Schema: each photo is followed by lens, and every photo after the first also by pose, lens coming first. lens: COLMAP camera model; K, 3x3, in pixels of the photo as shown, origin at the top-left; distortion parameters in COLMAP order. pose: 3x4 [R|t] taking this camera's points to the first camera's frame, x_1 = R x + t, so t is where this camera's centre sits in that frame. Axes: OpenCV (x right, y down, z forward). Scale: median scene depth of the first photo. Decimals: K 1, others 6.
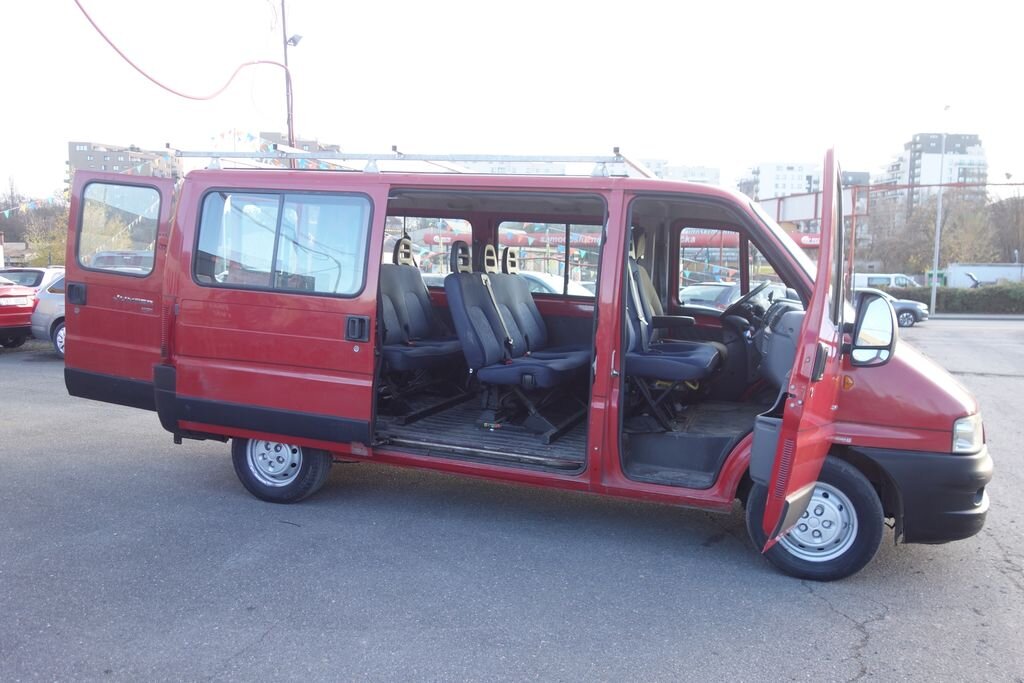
lens RADIAL K [[809.8, 0, 511.8], [0, 809.8, 342.4], [0, 0, 1]] dist [0.006492, -0.000720]
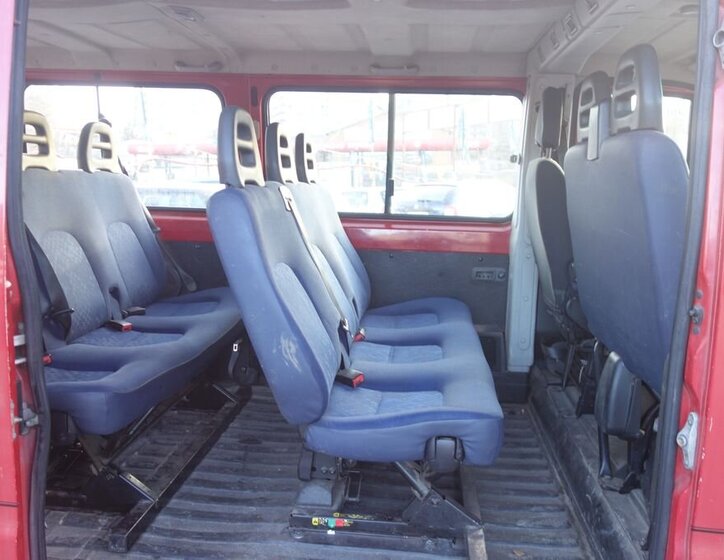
lens RADIAL K [[664.0, 0, 362.0], [0, 664.0, 280.7], [0, 0, 1]] dist [0.005941, 0.000000]
pose [[0.973844, -0.062834, 0.218359, -0.079064], [0.047242, 0.995995, 0.075910, -0.058681], [-0.222254, -0.063609, 0.972912, 0.636923]]
